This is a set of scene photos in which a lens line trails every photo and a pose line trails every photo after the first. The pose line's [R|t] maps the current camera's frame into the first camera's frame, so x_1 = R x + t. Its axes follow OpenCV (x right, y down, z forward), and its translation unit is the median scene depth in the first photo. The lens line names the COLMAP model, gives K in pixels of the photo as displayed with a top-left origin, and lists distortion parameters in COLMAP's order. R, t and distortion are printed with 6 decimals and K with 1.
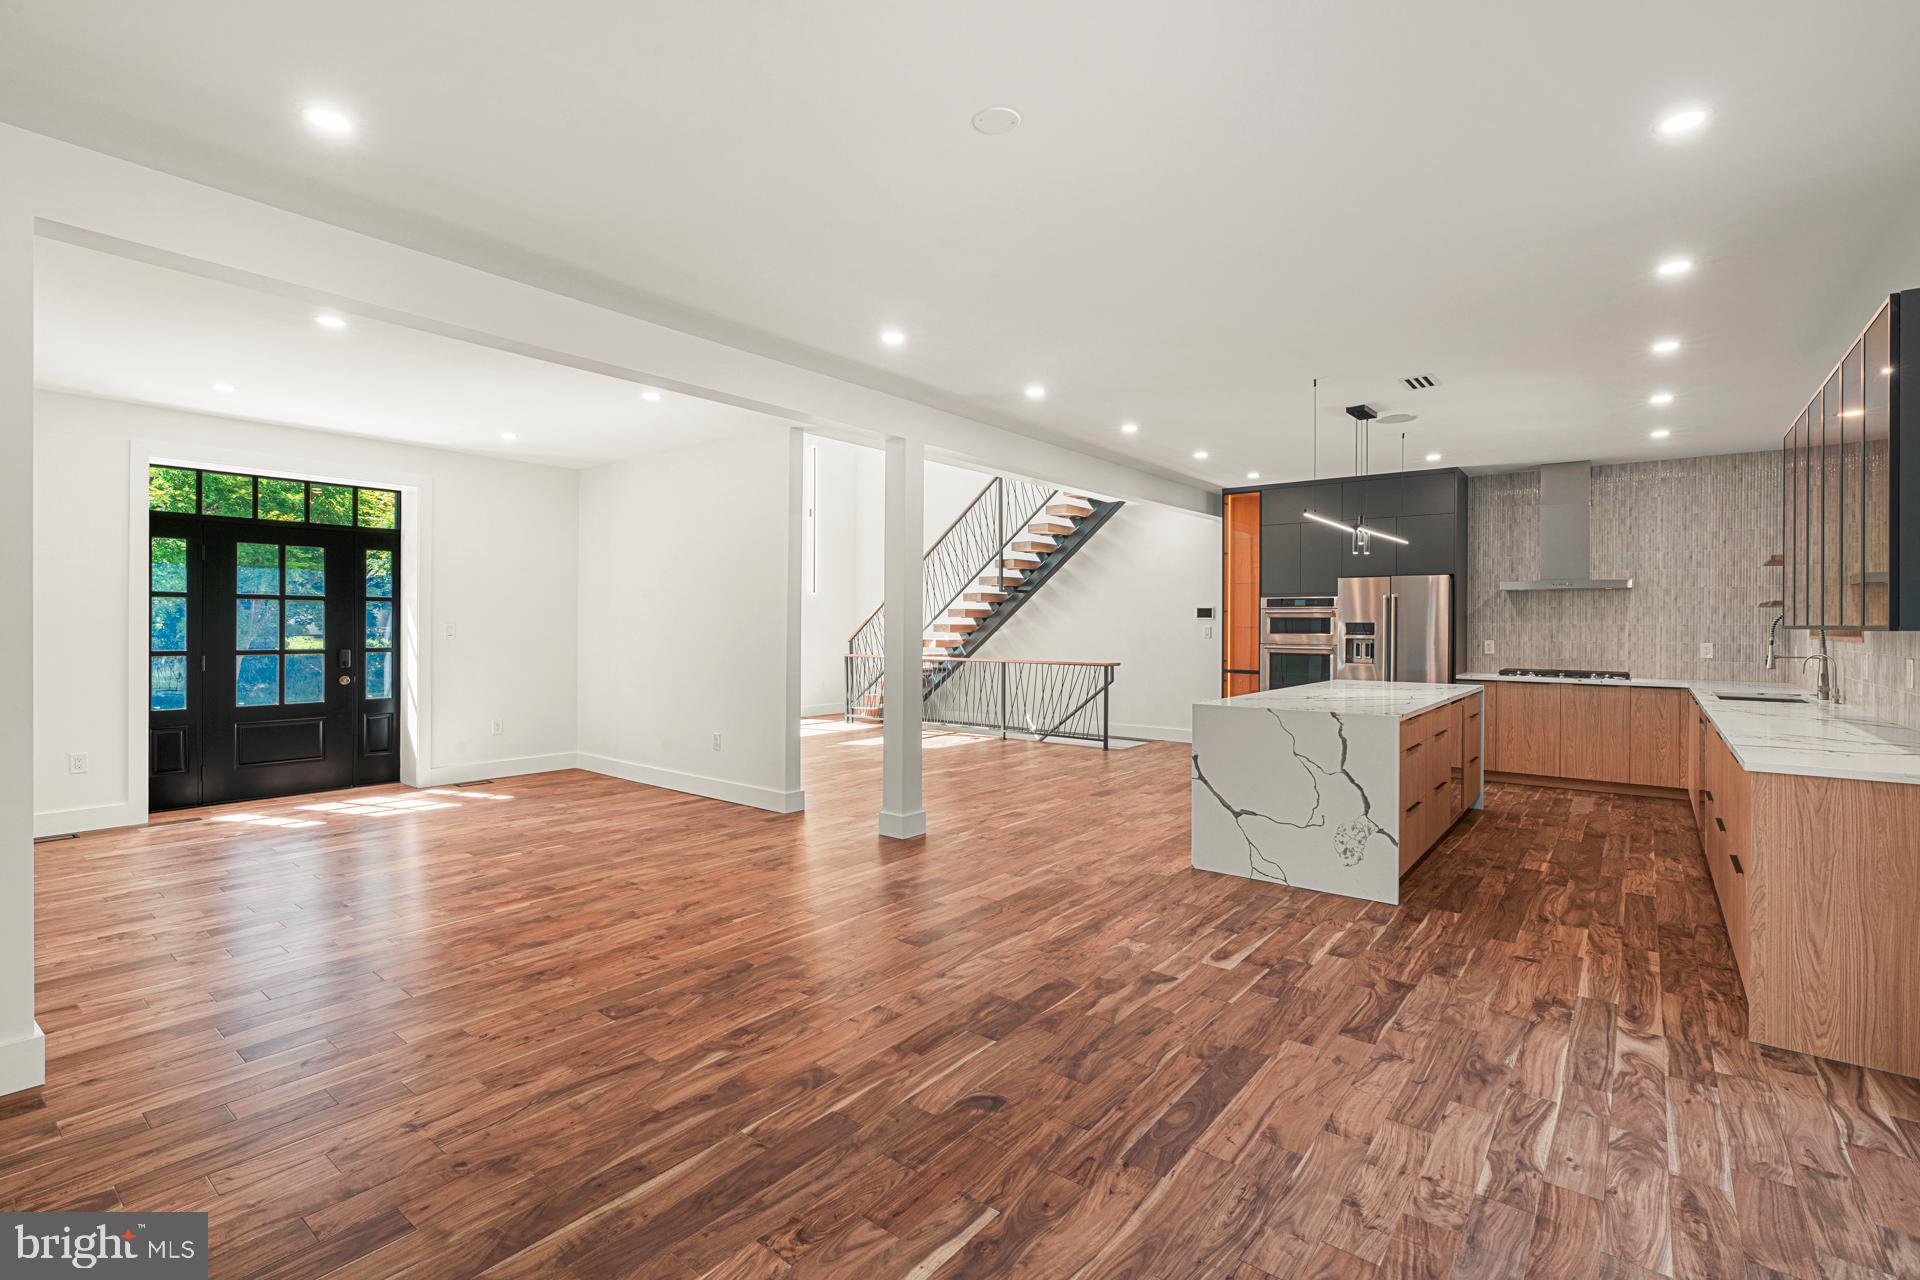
lens RADIAL K [[867.3, 0, 962.2], [0, 867.3, 626.4], [0, 0, 1]] dist [-0.007619, 0.002896]
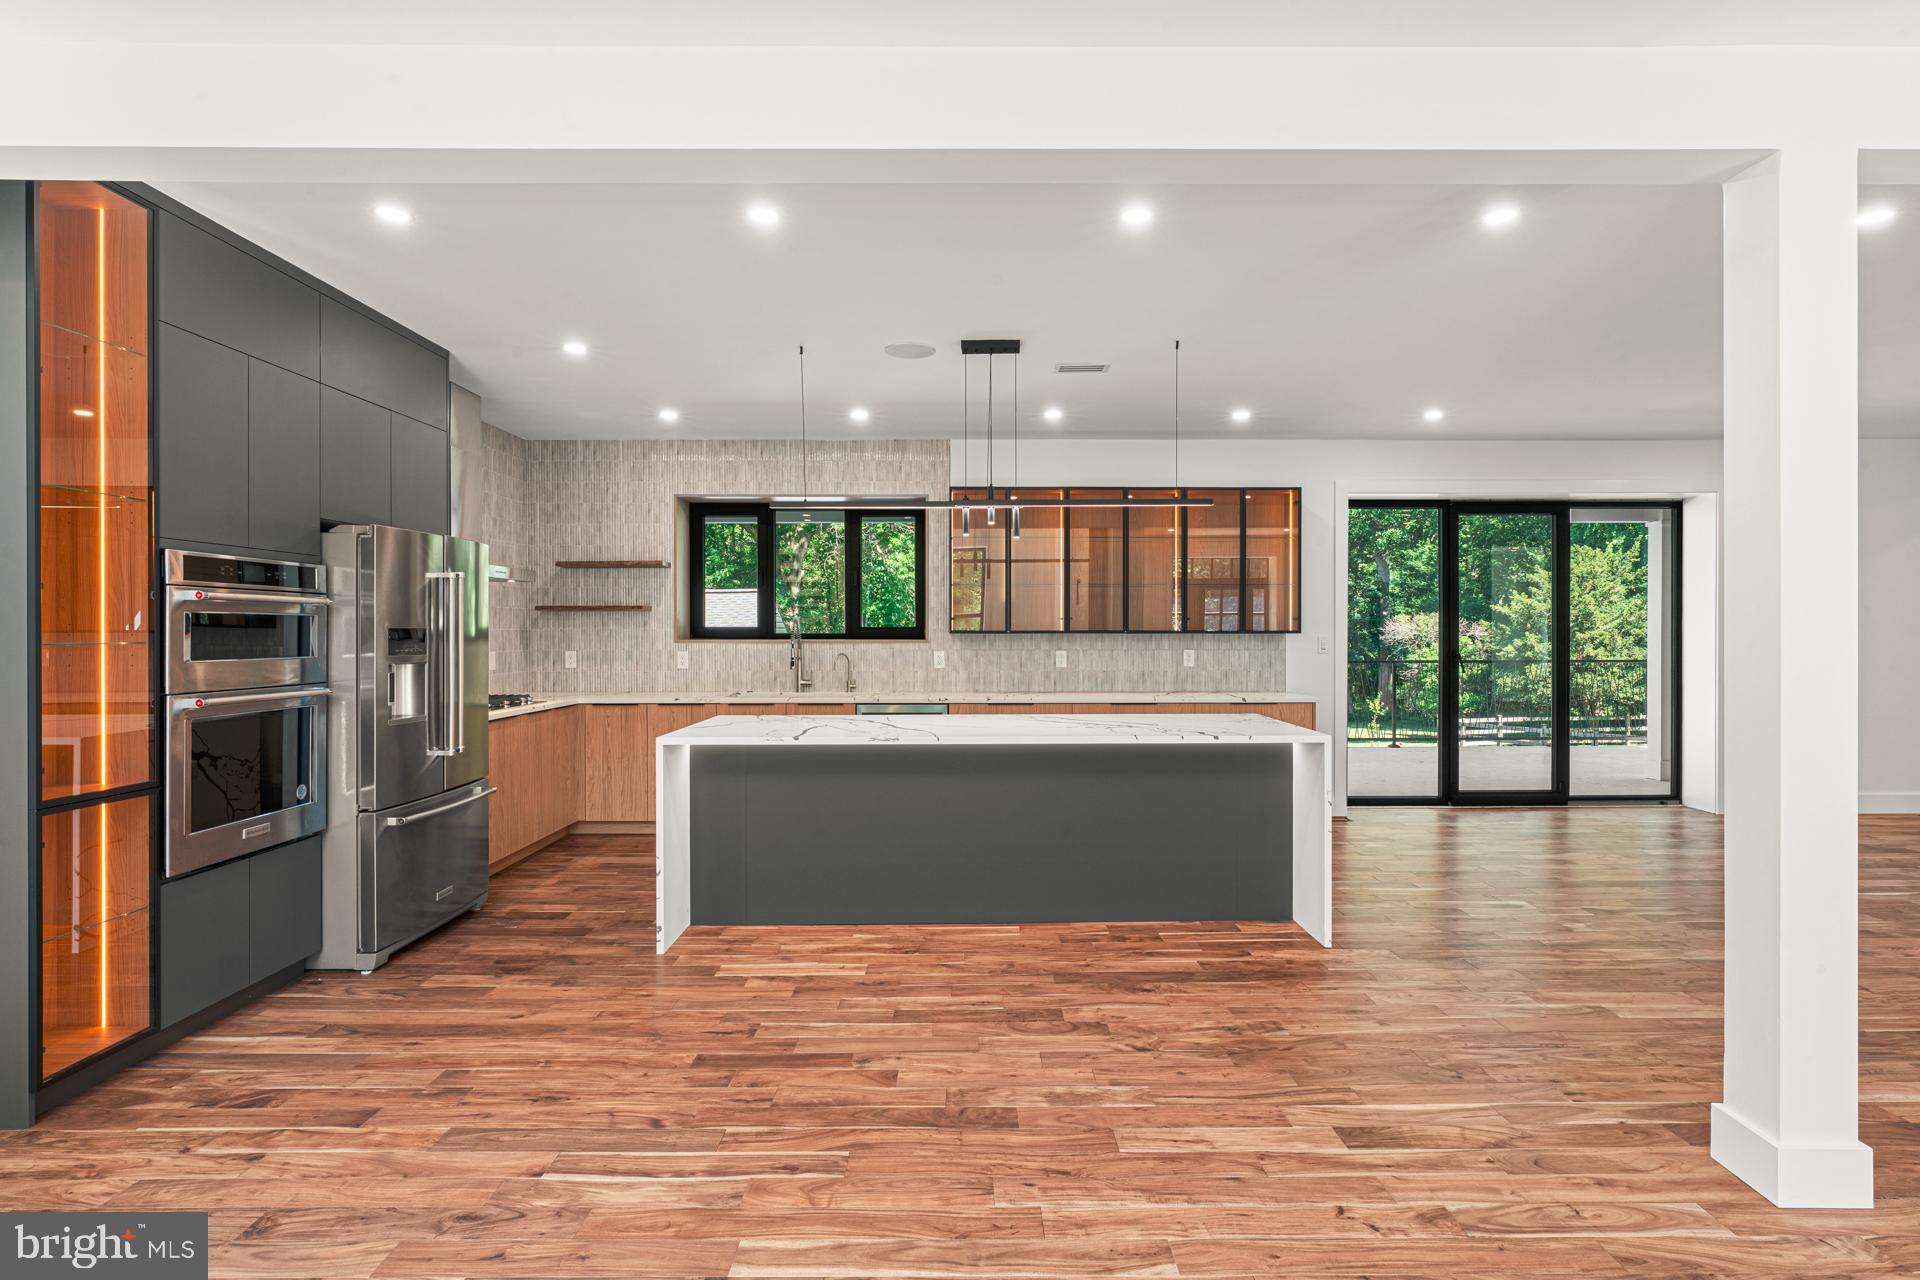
lens RADIAL K [[953.8, 0, 963.5], [0, 953.8, 630.5], [0, 0, 1]] dist [-0.002142, 0.000304]
pose [[-0.624422, -0.004752, 0.781073, -0.136612], [0.000024, 0.999981, 0.006103, -0.006880], [-0.781088, 0.003830, -0.624410, 1.253671]]
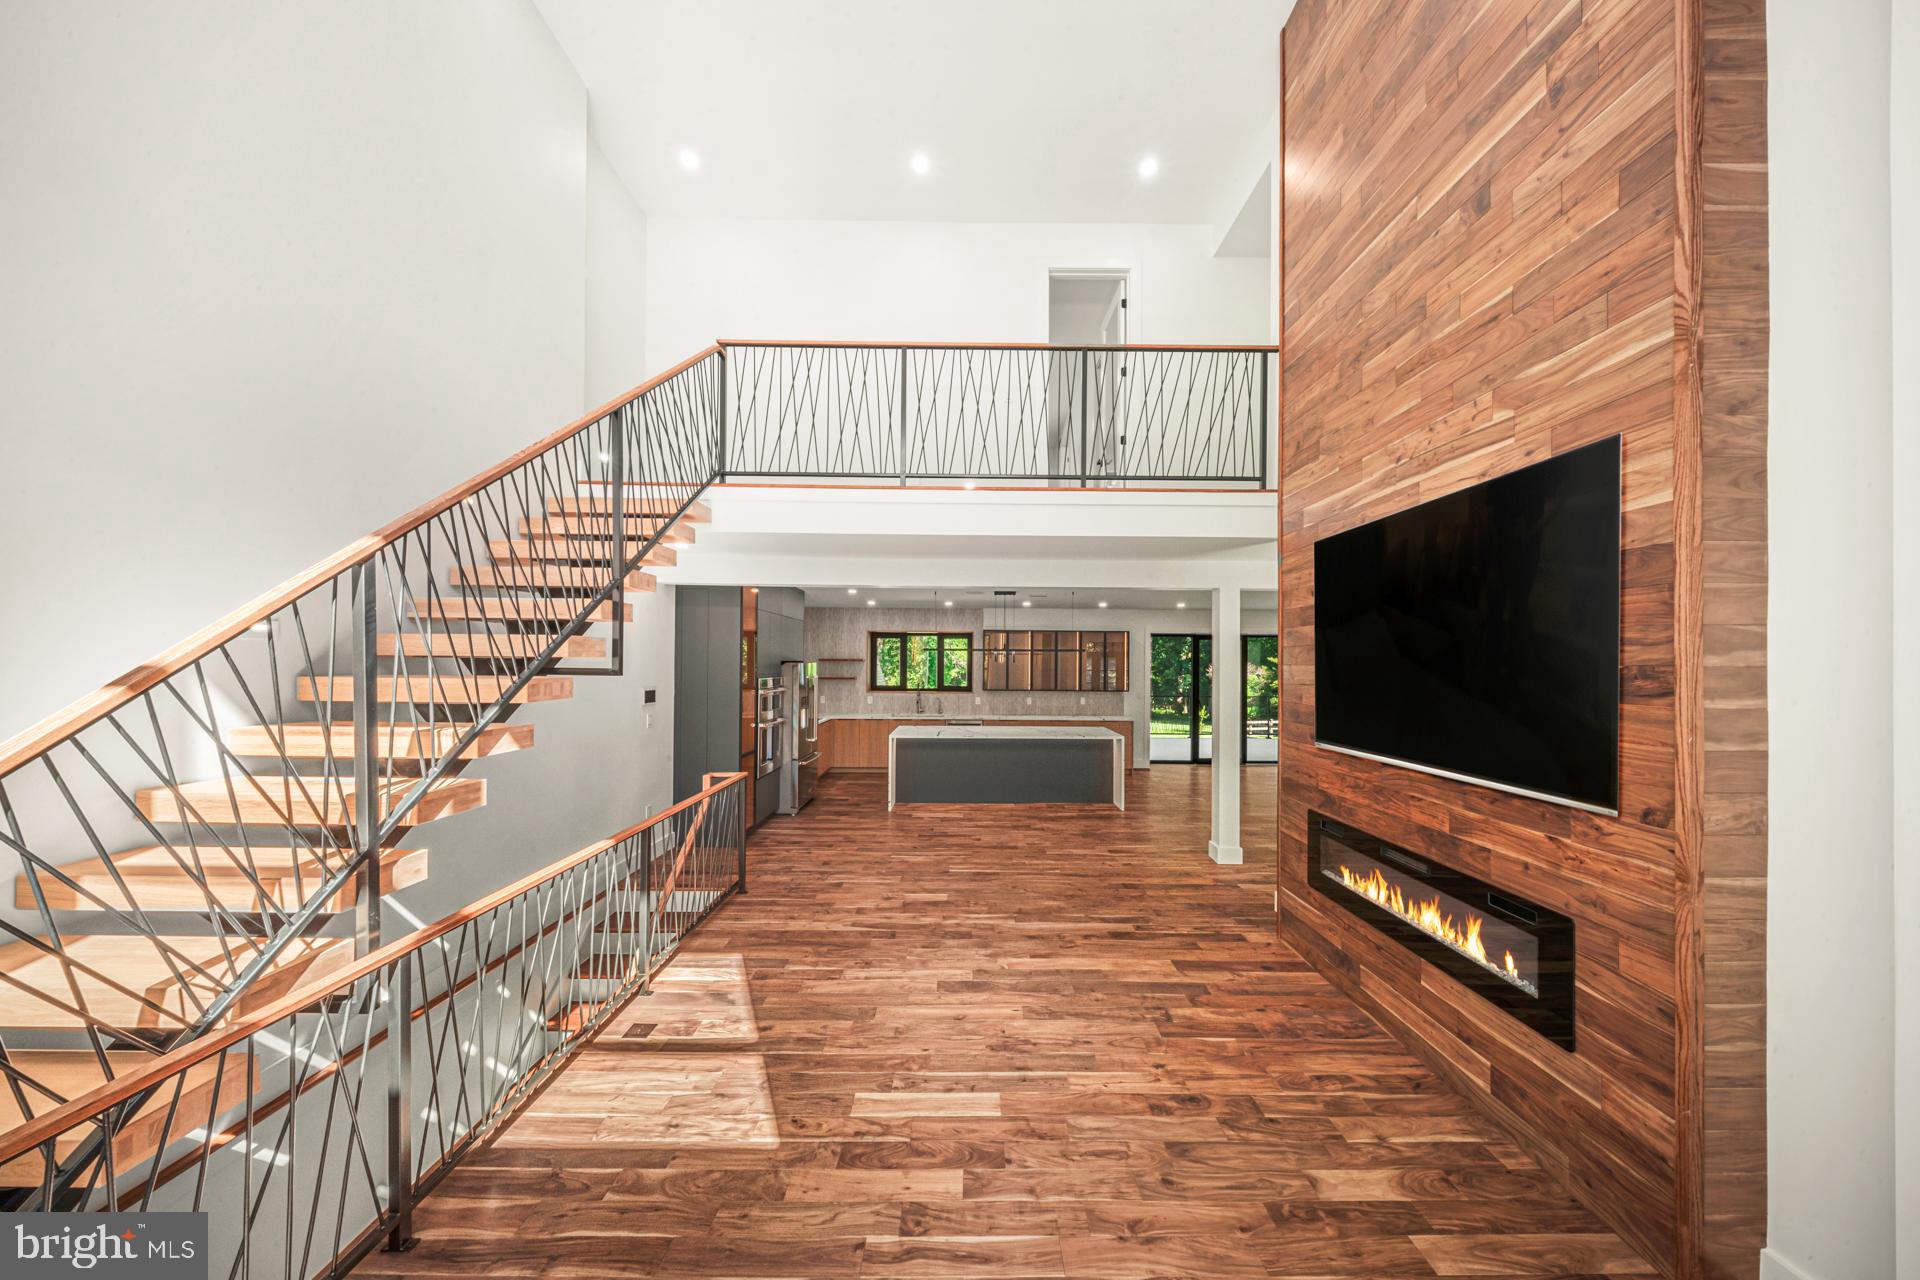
lens RADIAL K [[569.0, 0, 966.6], [0, 569.0, 661.0], [0, 0, 1]] dist [-0.005869, -0.001325]
pose [[-0.621336, -0.005381, 0.783526, -0.435190], [-0.007397, 0.999972, 0.001002, -0.071647], [-0.783510, -0.005173, -0.621358, 1.555607]]
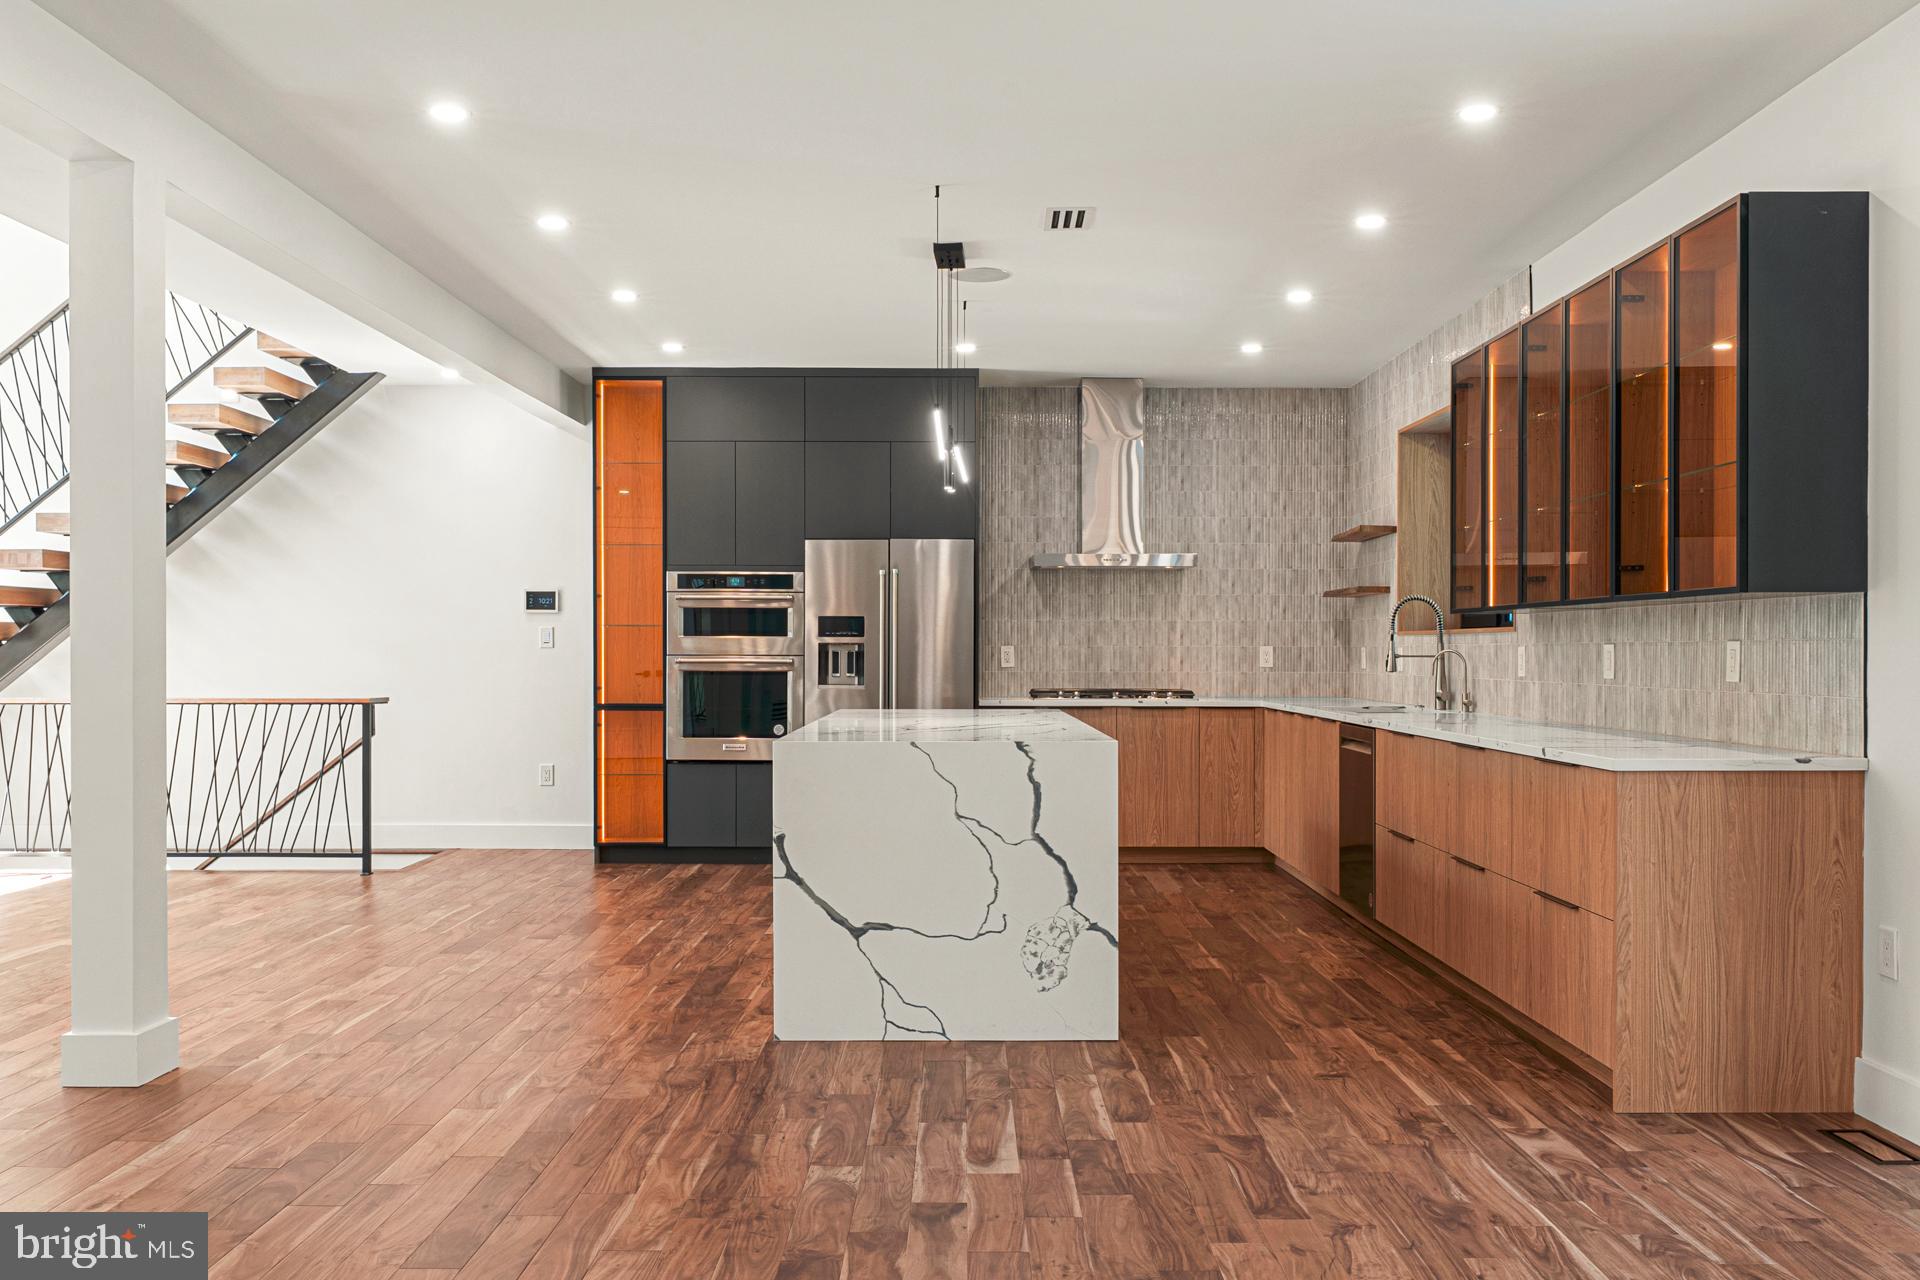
lens RADIAL K [[1640.8, 0, 962.6], [0, 1640.8, 668.8], [0, 0, 1]] dist [-0.002898, -0.001280]
pose [[0.784039, -0.009596, 0.620638, -0.198149], [0.003632, 0.999934, 0.010872, 0.022814], [-0.620702, -0.006270, 0.784022, 0.080779]]
